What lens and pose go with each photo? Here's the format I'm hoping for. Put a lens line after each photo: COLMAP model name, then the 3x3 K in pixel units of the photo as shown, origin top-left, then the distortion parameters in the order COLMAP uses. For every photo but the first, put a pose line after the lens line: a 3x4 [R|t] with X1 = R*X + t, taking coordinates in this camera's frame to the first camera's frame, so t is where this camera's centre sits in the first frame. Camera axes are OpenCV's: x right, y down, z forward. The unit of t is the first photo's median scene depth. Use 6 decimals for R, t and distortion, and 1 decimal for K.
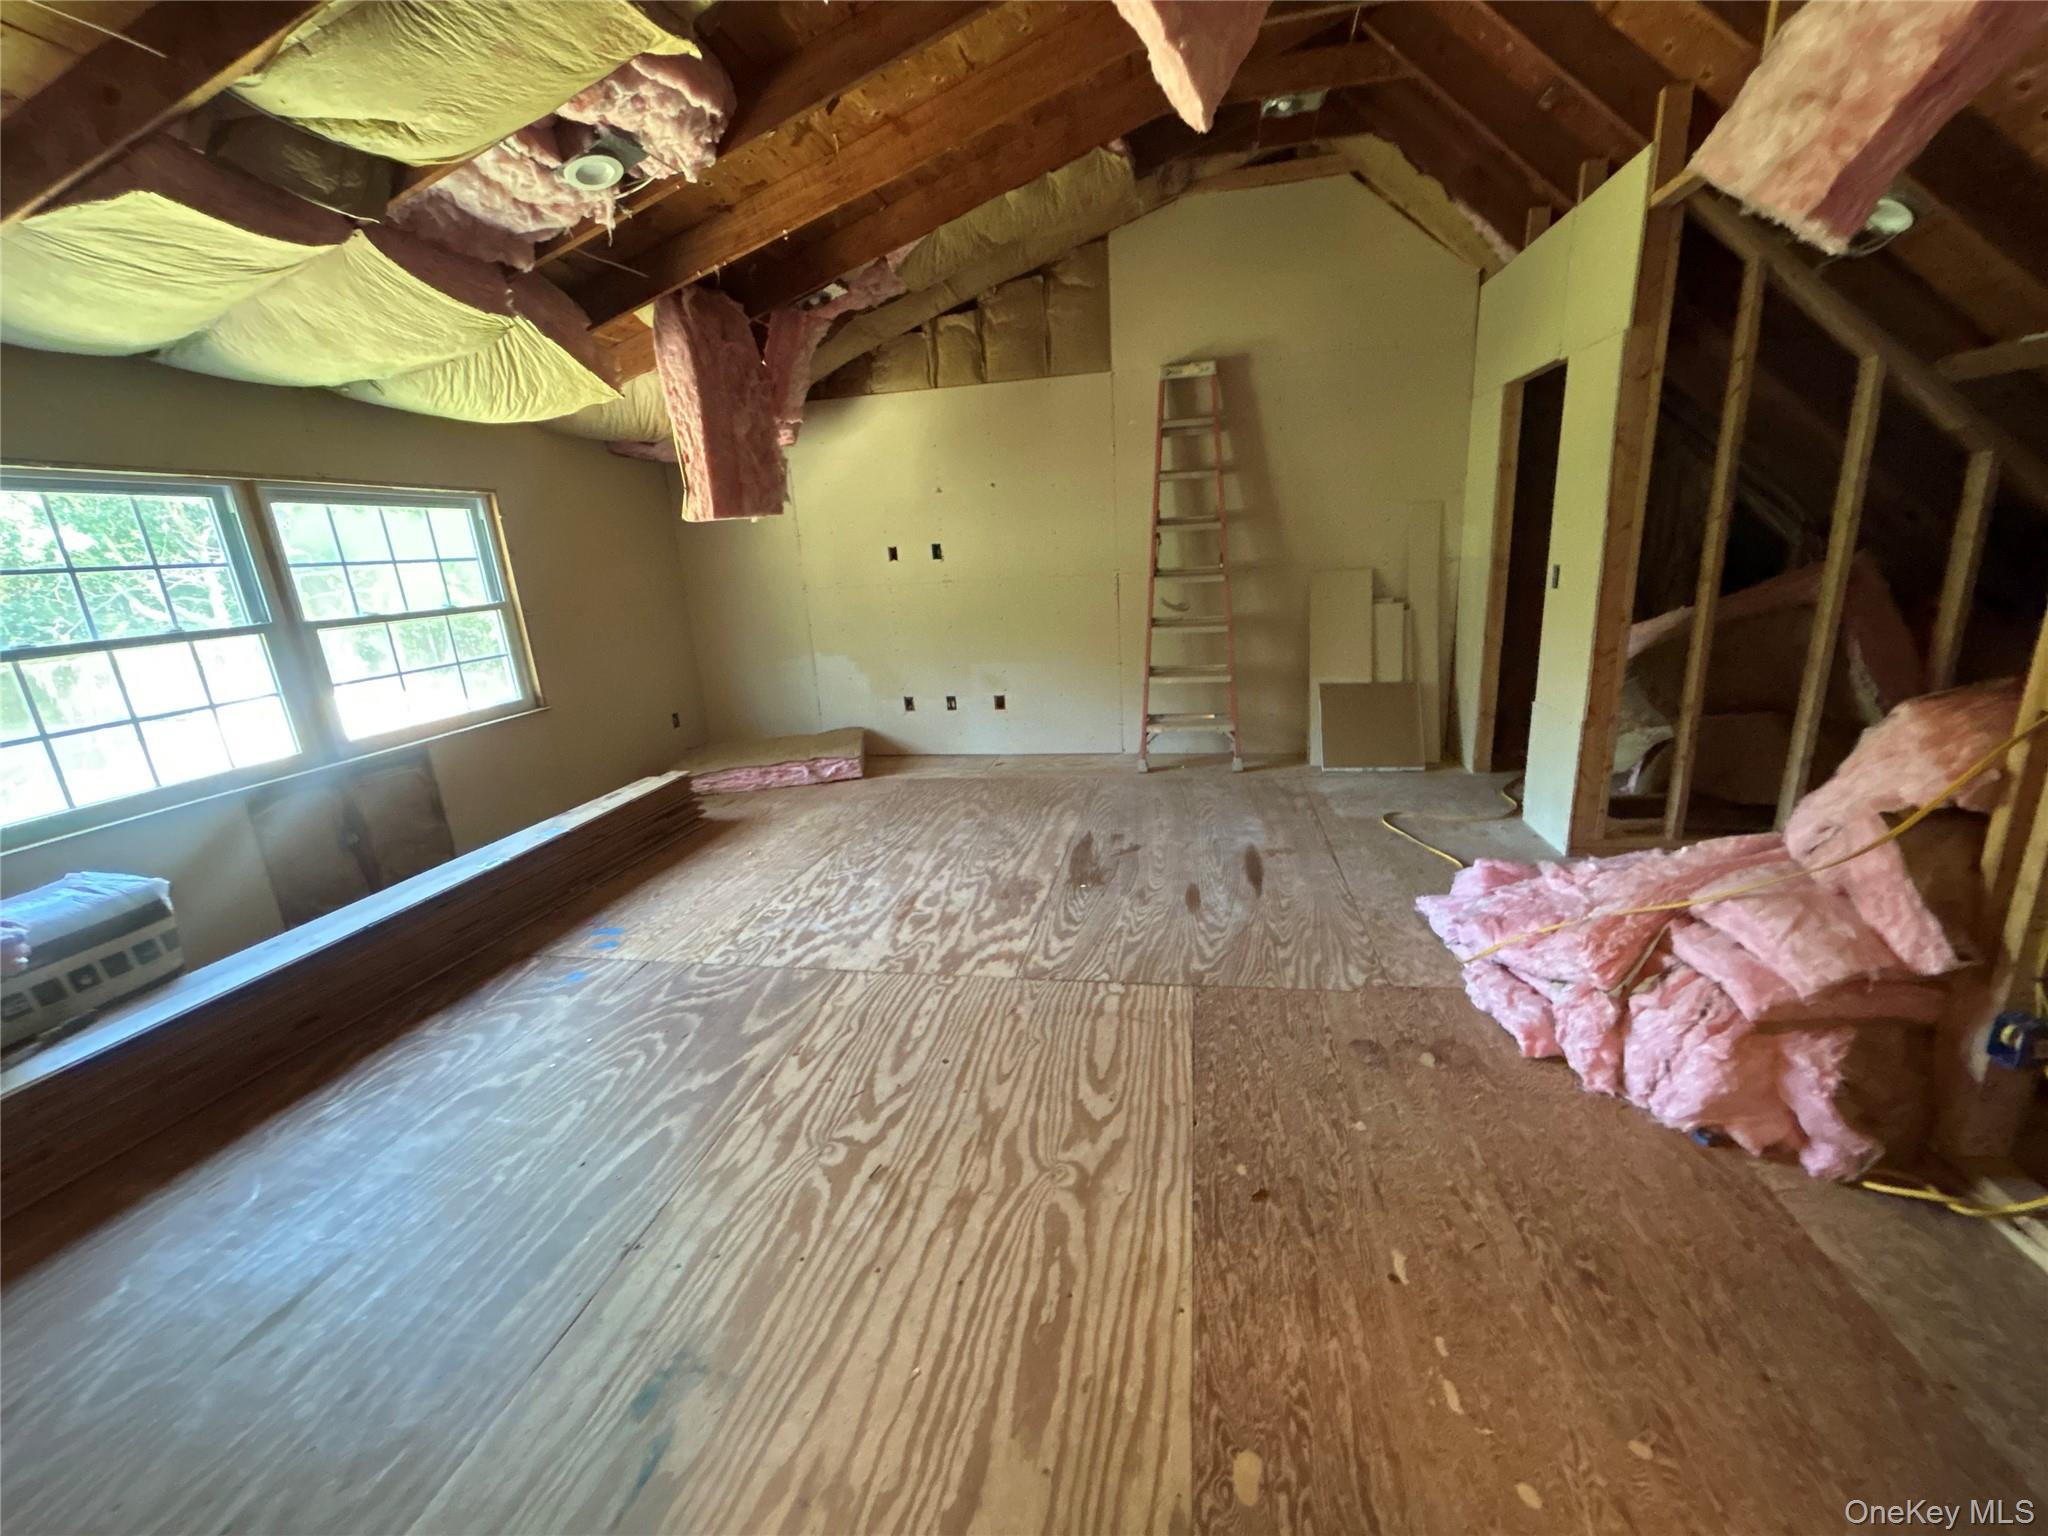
lens RADIAL K [[828.2, 0, 1027.2], [0, 828.2, 768.0], [0, 0, 1]] dist [-0.002005, 0.001130]
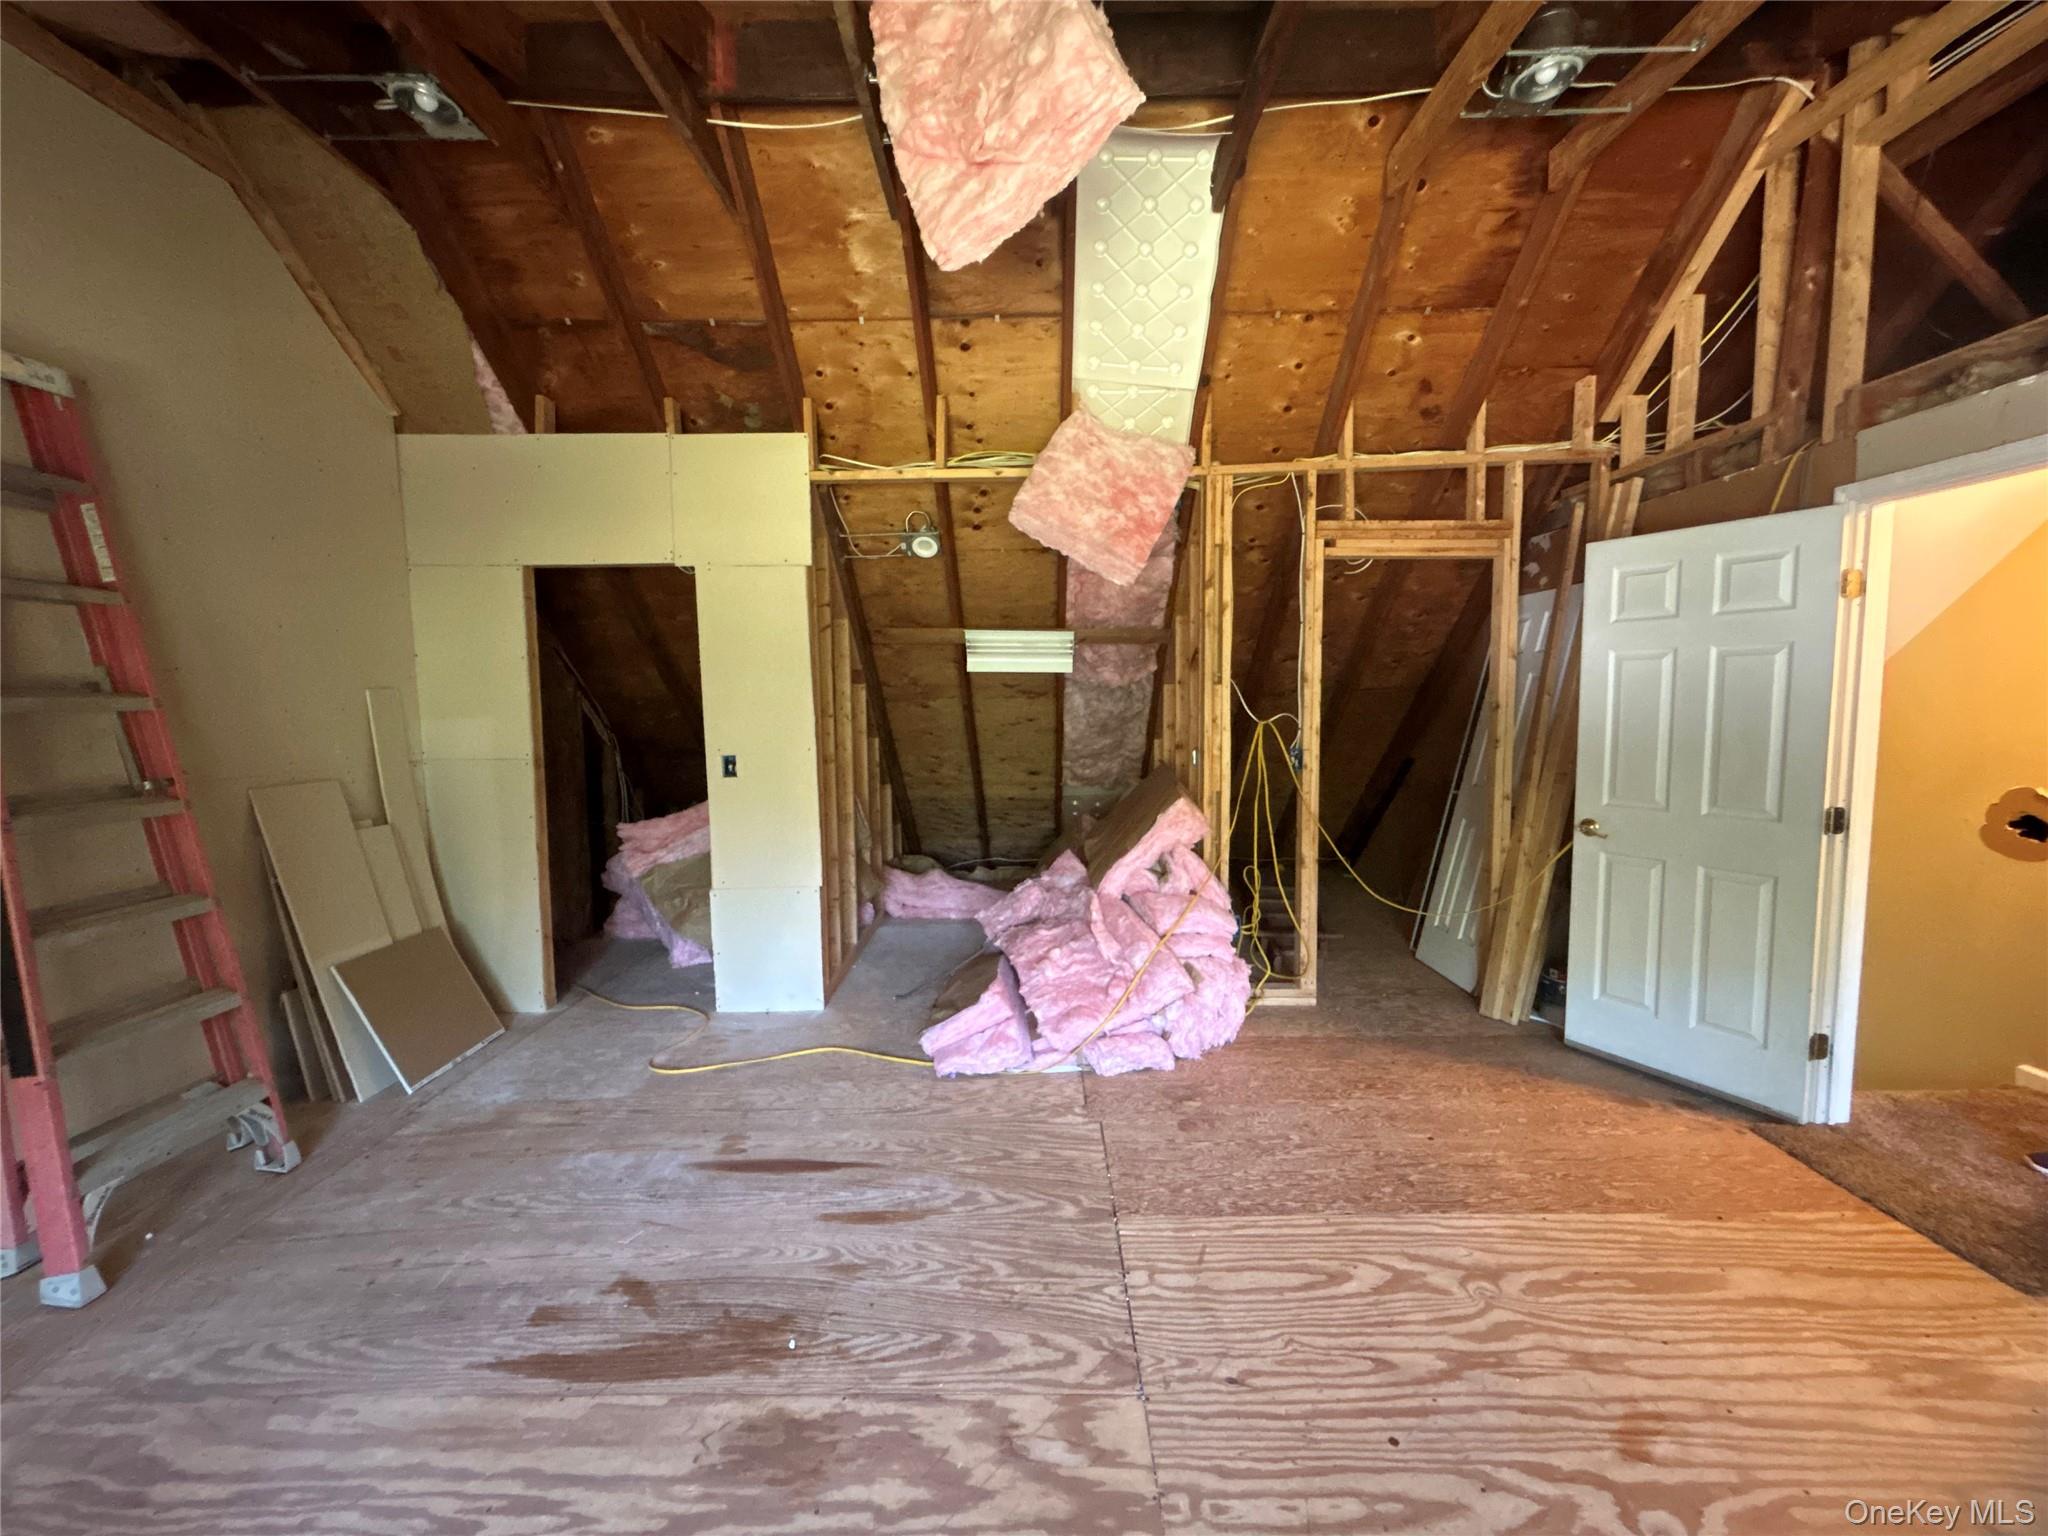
lens RADIAL K [[828.2, 0, 1026.3], [0, 828.2, 768.5], [0, 0, 1]] dist [-0.002005, 0.001130]
pose [[-0.189366, -0.023644, 0.981622, -0.601706], [0.278377, 0.957399, 0.076763, -0.266154], [-0.941619, 0.287798, -0.174717, 1.081523]]
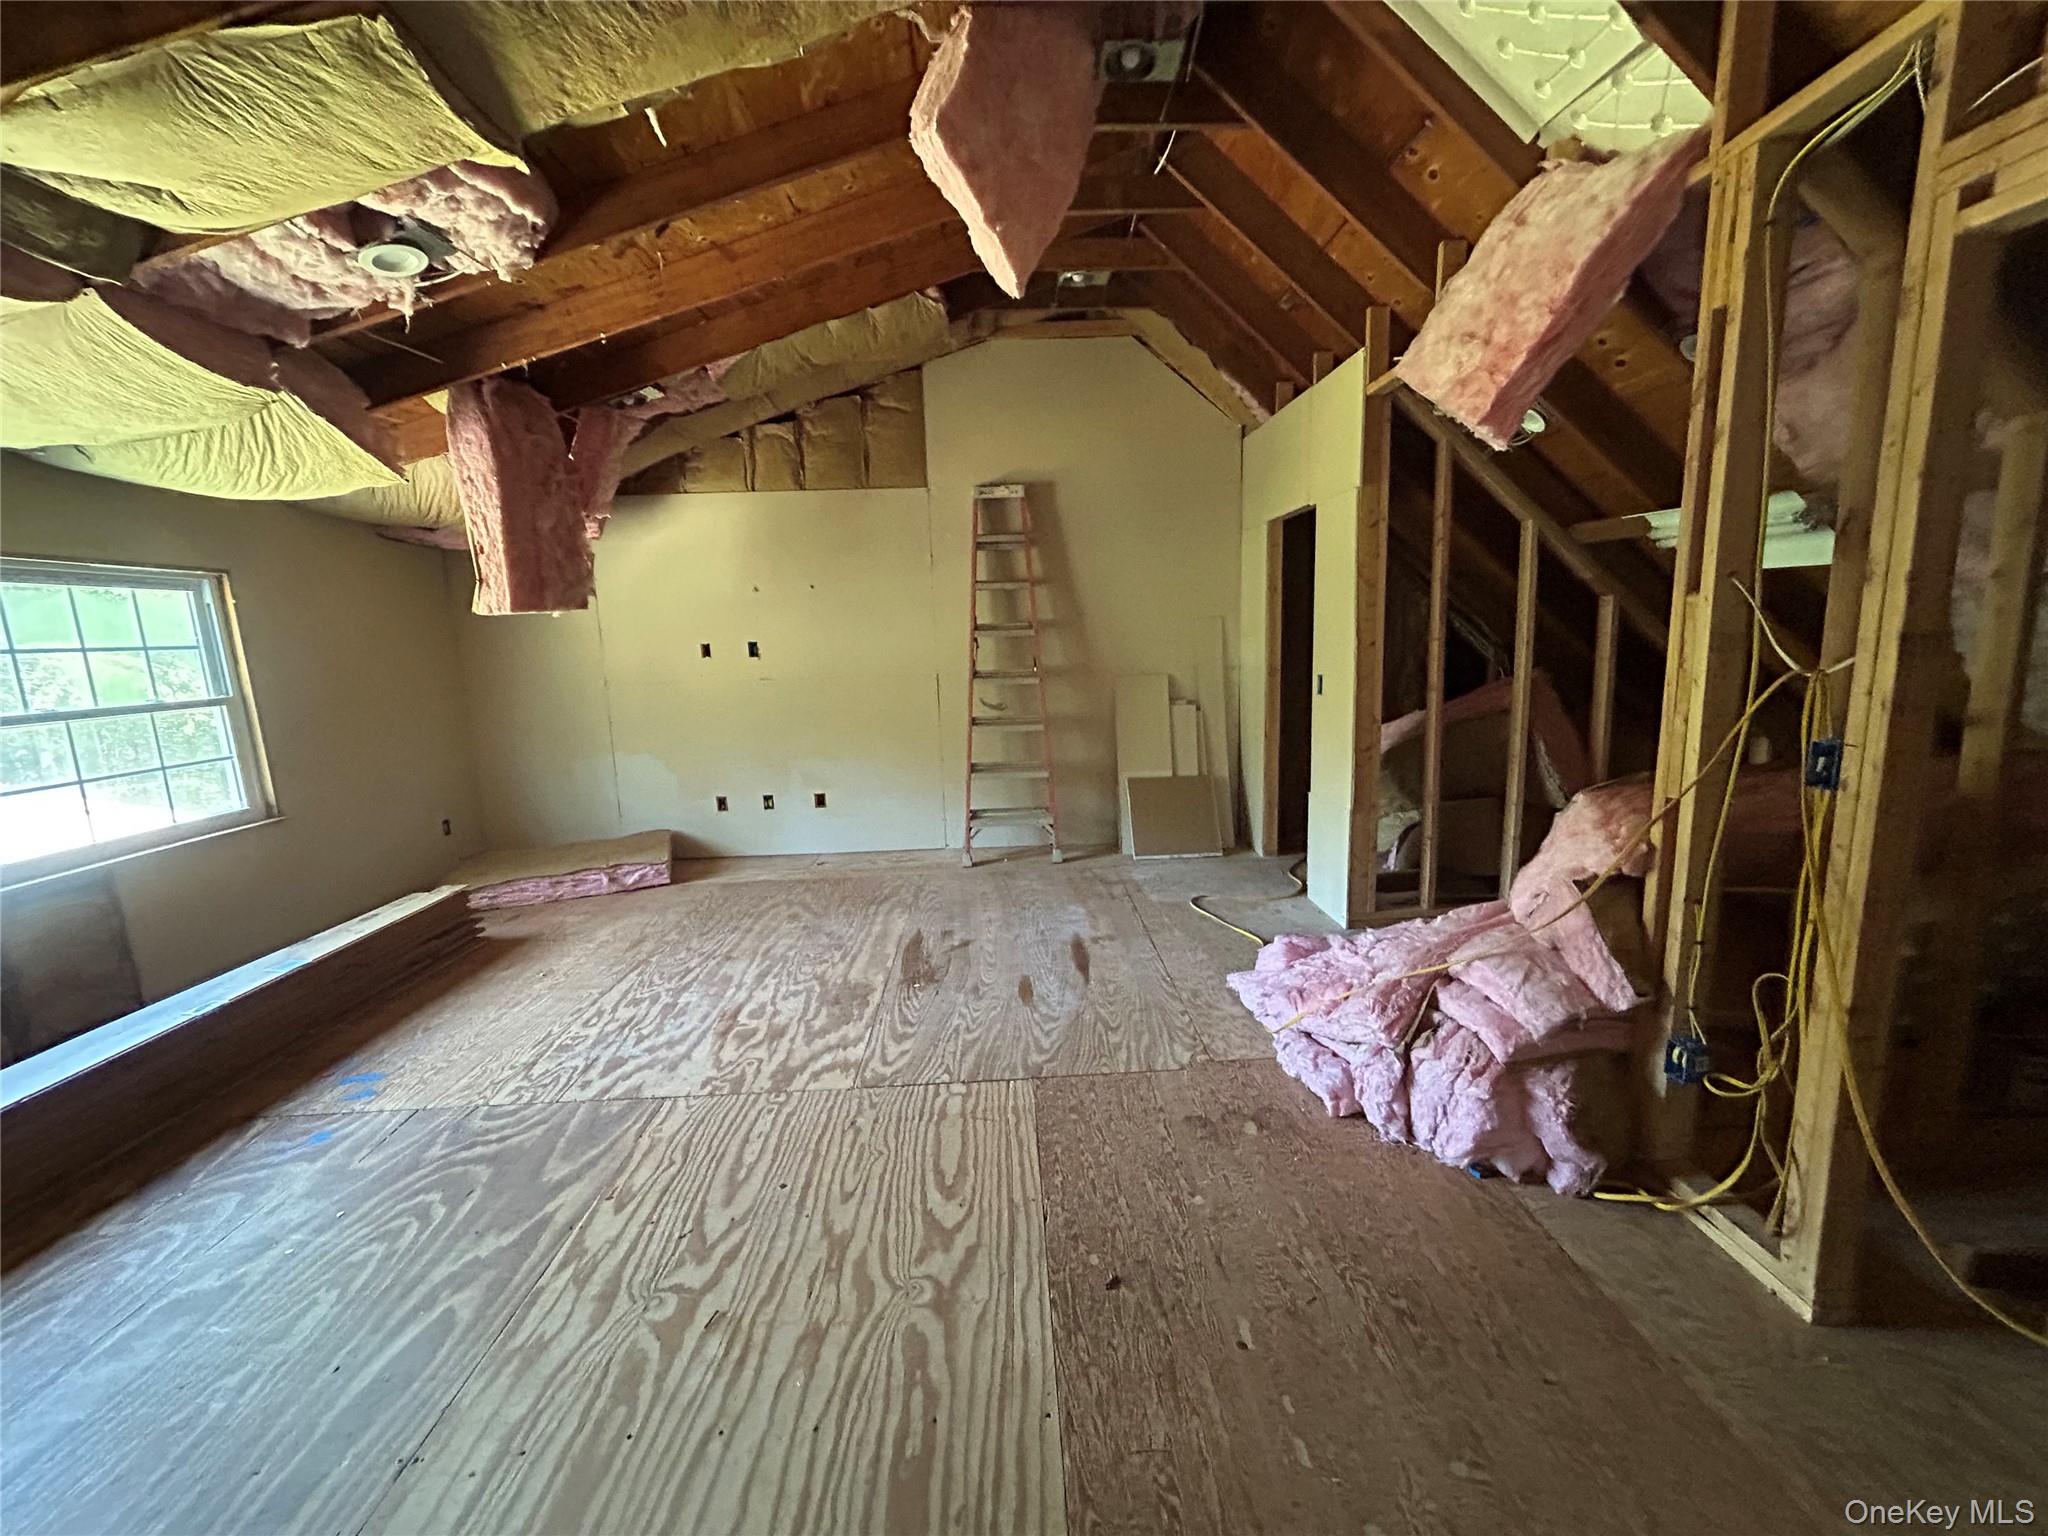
lens RADIAL K [[828.2, 0, 1028.7], [0, 828.2, 768.8], [0, 0, 1]] dist [-0.002005, 0.001130]
pose [[0.973795, -0.010799, 0.227170, -0.031302], [0.035913, 0.993641, -0.106714, -0.006587], [-0.224573, 0.112076, 0.967991, -0.025477]]
